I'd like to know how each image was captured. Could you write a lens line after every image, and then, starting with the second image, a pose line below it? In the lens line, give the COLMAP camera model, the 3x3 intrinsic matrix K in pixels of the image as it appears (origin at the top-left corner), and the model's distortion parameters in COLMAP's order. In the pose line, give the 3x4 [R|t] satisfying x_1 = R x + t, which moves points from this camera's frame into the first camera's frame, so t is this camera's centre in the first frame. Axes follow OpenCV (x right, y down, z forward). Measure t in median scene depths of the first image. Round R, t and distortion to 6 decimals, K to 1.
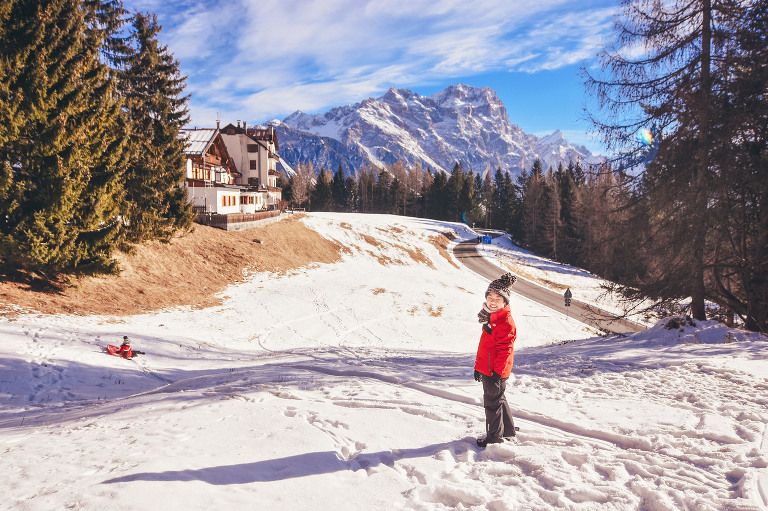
lens RADIAL K [[552.5, 0, 384.0], [0, 552.5, 255.5], [0, 0, 1]] dist [-0.007271, -0.005029]
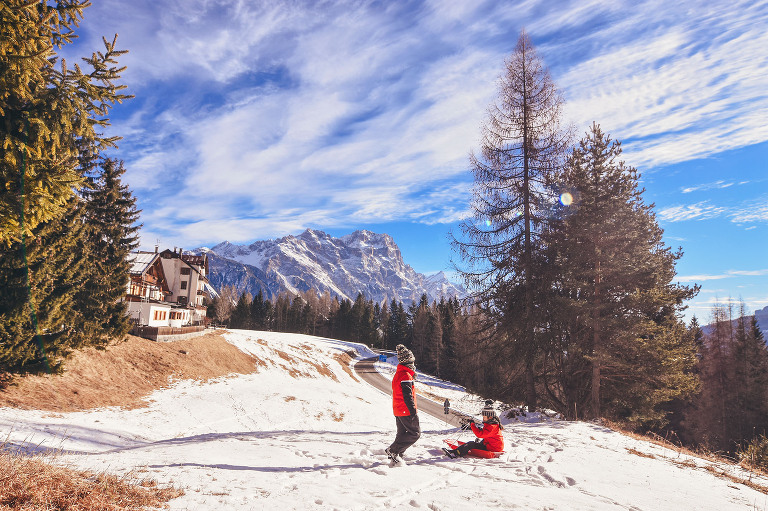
lens RADIAL K [[473.3, 0, 384.0], [0, 473.3, 255.5], [0, 0, 1]] dist [-0.006637, -0.002914]
pose [[0.982350, 0.066657, 0.174770, -0.004832], [-0.022638, 0.969849, -0.242653, 0.005011], [-0.185675, 0.234414, 0.954241, -0.030060]]
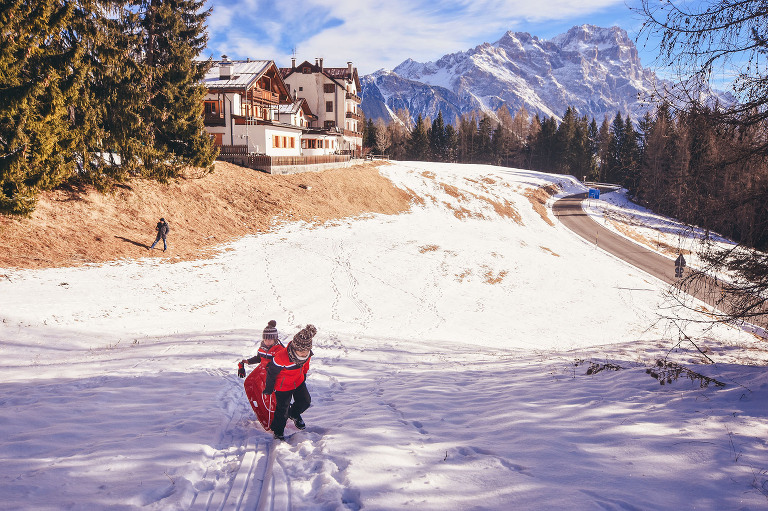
lens RADIAL K [[552.5, 0, 384.0], [0, 552.5, 255.5], [0, 0, 1]] dist [-0.007271, -0.005029]
pose [[0.979330, 0.043231, -0.197597, 0.047690], [-0.026839, 0.996028, 0.084898, 0.003454], [0.200483, -0.077840, 0.976600, 0.099668]]
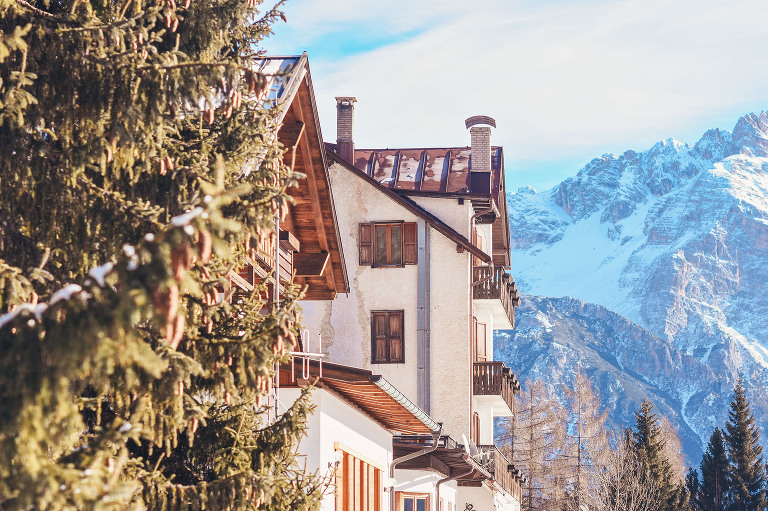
lens RADIAL K [[2727.9, 0, 384.0], [0, 2727.9, 255.5], [0, 0, 1]] dist [-0.040255, 0.354327]
pose [[0.988197, -0.027995, -0.150611, -0.112399], [-0.007869, 0.972586, -0.232409, 0.011622], [0.152988, 0.230851, 0.960886, 0.172156]]
